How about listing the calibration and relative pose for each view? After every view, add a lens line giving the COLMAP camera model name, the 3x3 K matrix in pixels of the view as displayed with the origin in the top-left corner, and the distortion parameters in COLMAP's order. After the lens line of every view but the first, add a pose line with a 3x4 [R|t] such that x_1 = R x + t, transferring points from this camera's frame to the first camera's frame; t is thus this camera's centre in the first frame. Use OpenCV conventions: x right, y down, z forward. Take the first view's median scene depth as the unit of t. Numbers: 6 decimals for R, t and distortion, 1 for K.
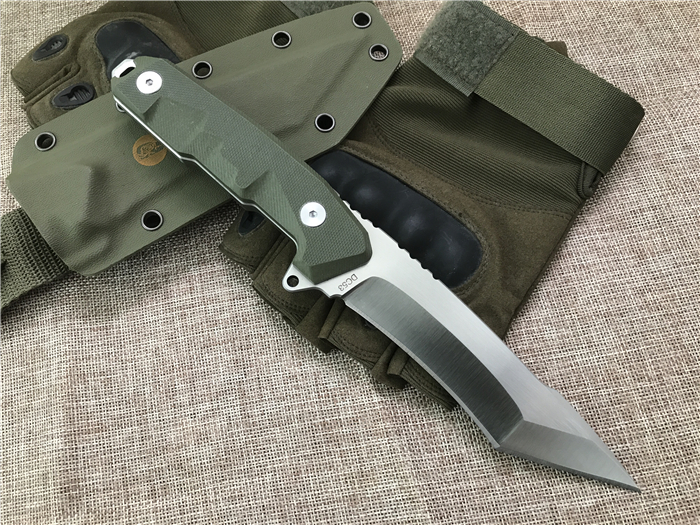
lens RADIAL K [[573.3, 0, 352.3], [0, 573.3, 256.6], [0, 0, 1]] dist [-0.022336, 0.020519]
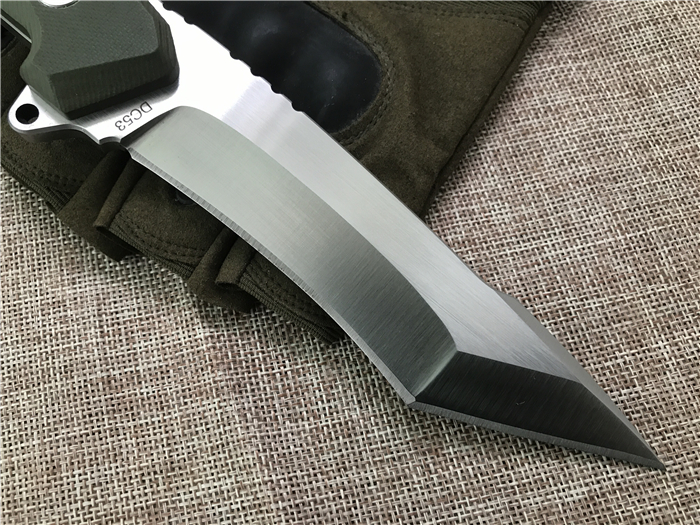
lens RADIAL K [[573.3, 0, 345.7], [0, 573.3, 263.2], [0, 0, 1]] dist [-0.022336, 0.020519]
pose [[0.996788, -0.031655, 0.073569, 0.146489], [0.030779, 0.999442, 0.013004, 0.181319], [-0.073940, -0.010698, 0.997205, 0.436863]]
